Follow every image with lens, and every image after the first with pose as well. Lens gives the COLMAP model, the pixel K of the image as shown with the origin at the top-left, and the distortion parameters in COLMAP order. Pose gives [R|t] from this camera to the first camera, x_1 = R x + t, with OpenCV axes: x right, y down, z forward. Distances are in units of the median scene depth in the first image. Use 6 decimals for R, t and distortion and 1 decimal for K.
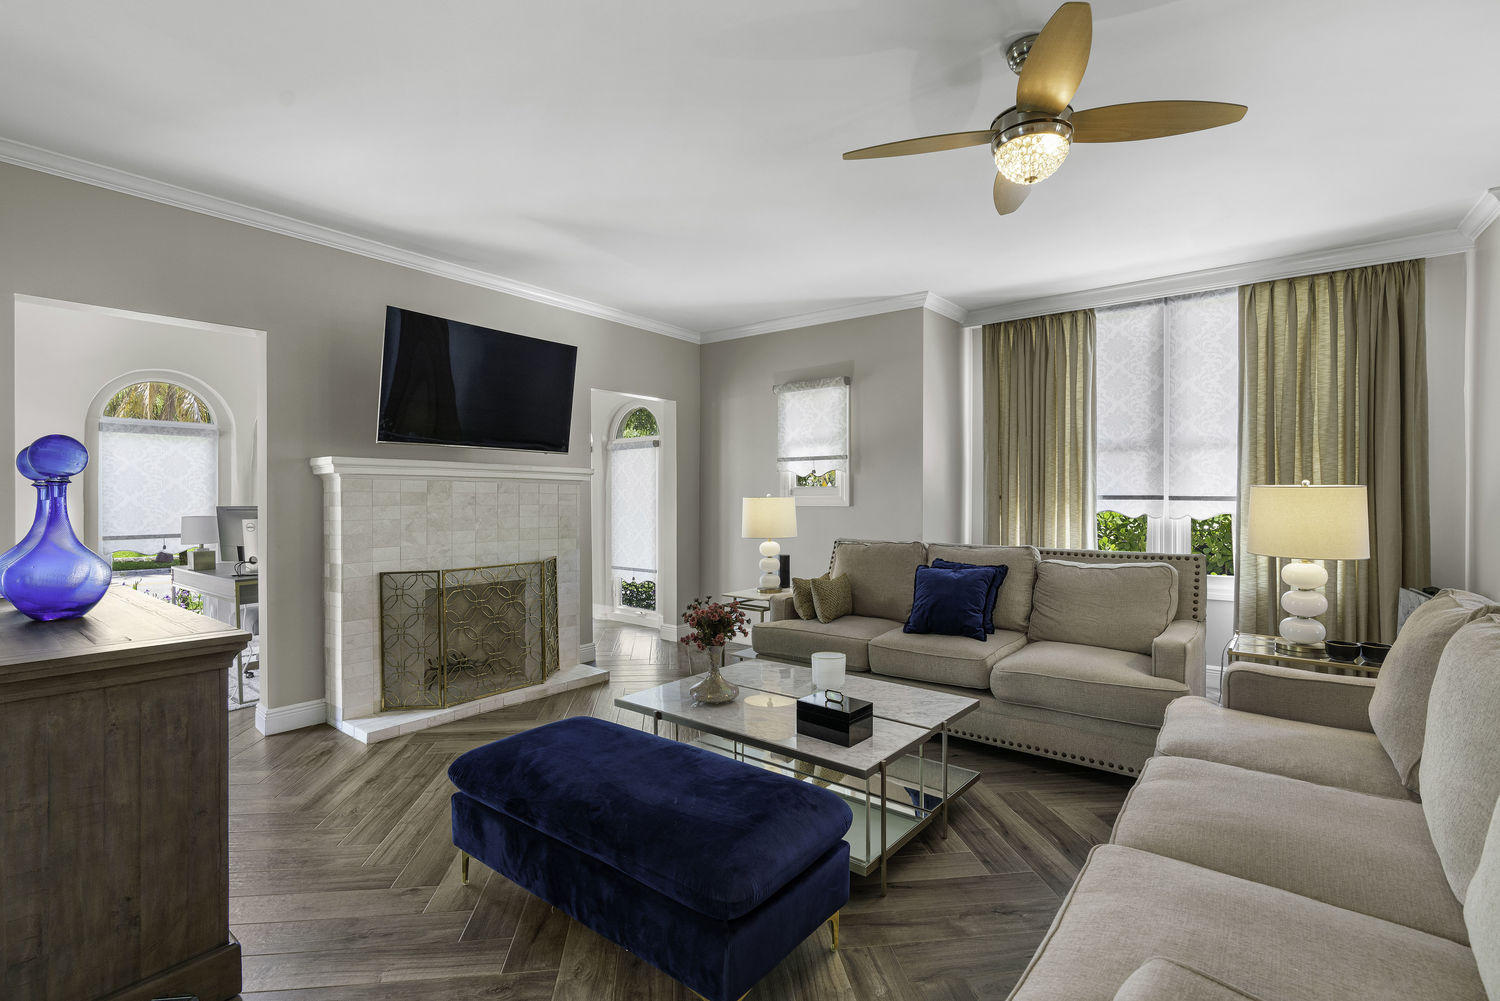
lens RADIAL K [[686.6, 0, 749.8], [0, 686.6, 500.1], [0, 0, 1]] dist [-0.011274, 0.005571]
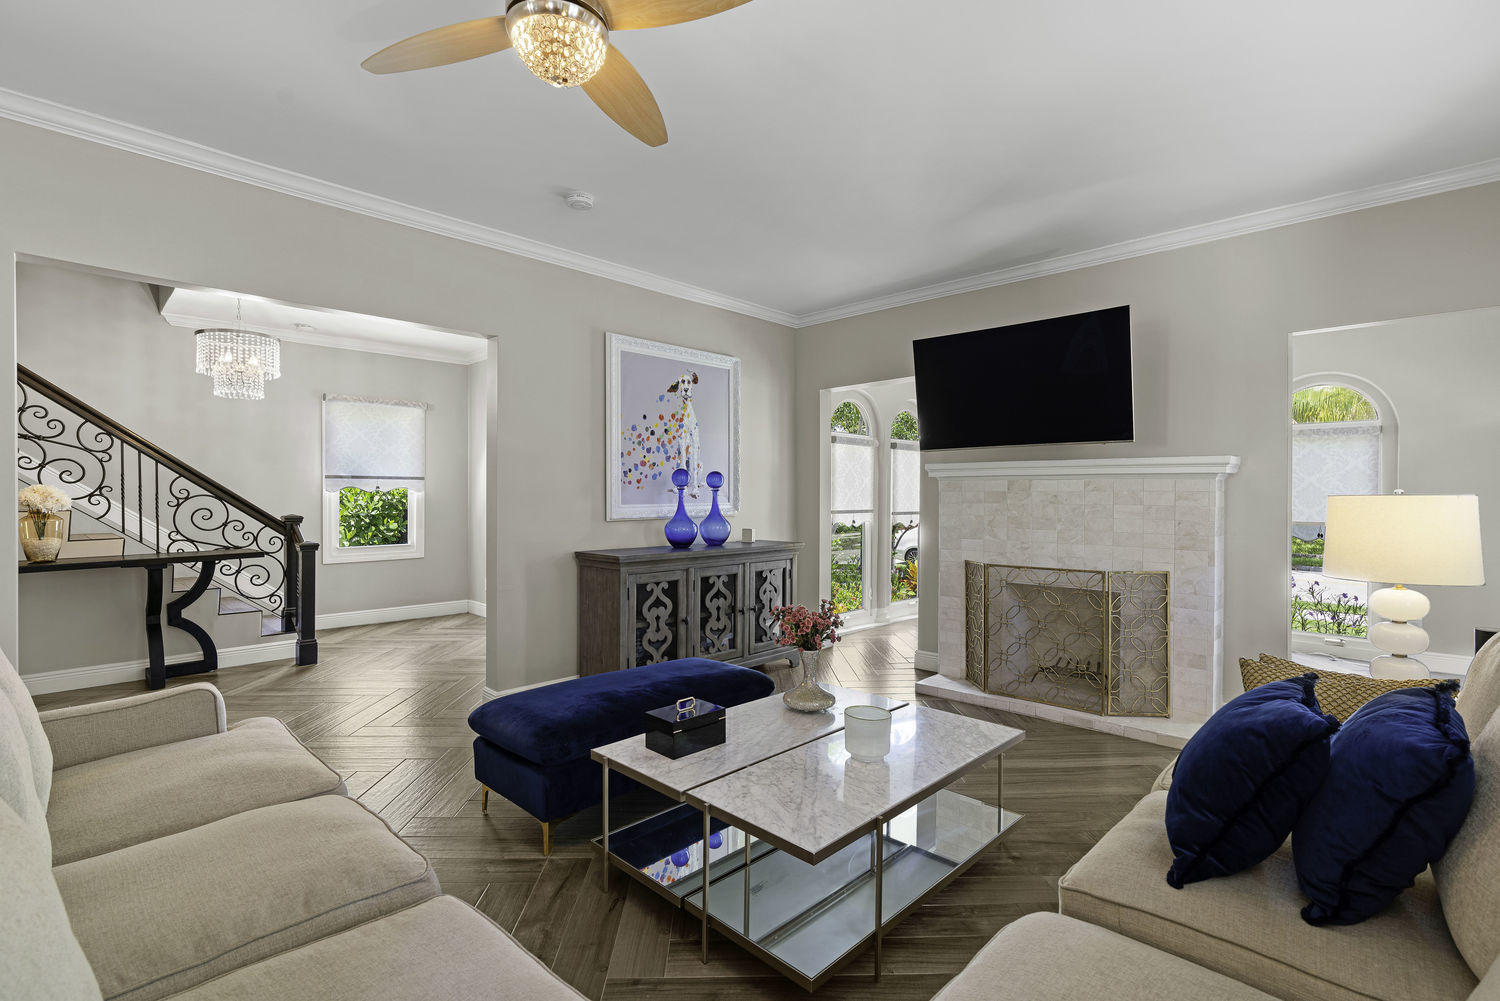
lens RADIAL K [[686.6, 0, 744.2], [0, 686.6, 499.7], [0, 0, 1]] dist [-0.011274, 0.005571]
pose [[-0.092987, 0.004018, -0.995659, 0.596249], [-0.004182, 0.999981, 0.004426, -0.001278], [0.995659, 0.004576, -0.092969, 0.656722]]
